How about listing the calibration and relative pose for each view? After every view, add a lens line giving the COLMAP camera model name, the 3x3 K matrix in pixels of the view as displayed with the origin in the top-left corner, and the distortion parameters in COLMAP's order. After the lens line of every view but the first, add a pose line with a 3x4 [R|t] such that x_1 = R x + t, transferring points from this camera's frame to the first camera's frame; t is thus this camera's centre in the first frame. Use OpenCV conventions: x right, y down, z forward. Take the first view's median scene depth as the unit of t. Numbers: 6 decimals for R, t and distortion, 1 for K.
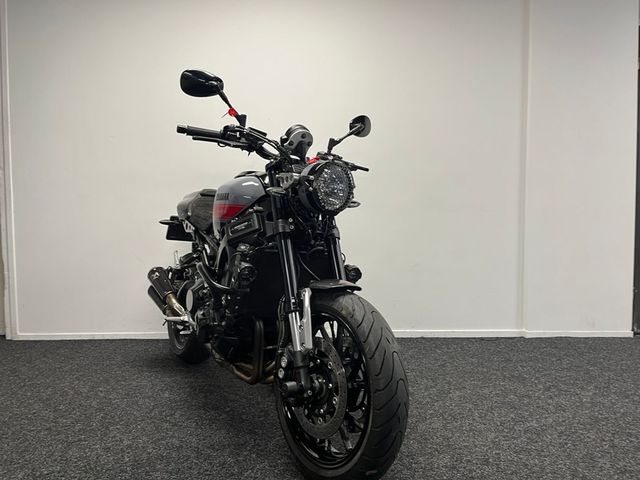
lens RADIAL K [[482.1, 0, 321.6], [0, 482.1, 244.5], [0, 0, 1]] dist [0.078611, -0.097327]
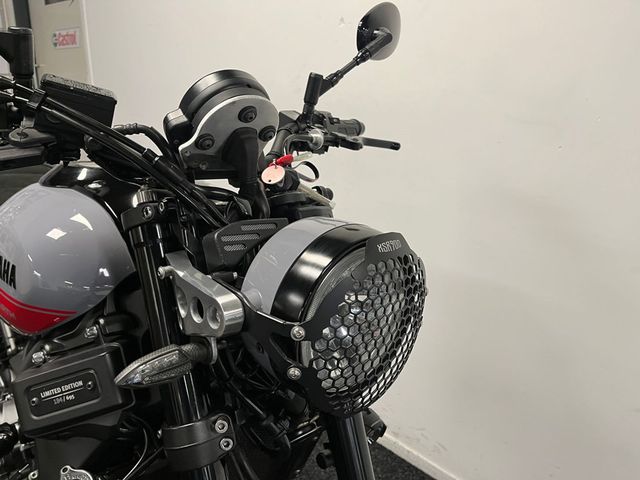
lens RADIAL K [[482.1, 0, 321.6], [0, 482.1, 244.5], [0, 0, 1]] dist [0.078611, -0.097327]
pose [[0.991894, -0.052341, 0.115788, -0.030108], [0.020951, 0.966119, 0.257247, -0.218789], [-0.125330, -0.252736, 0.959384, 0.689982]]
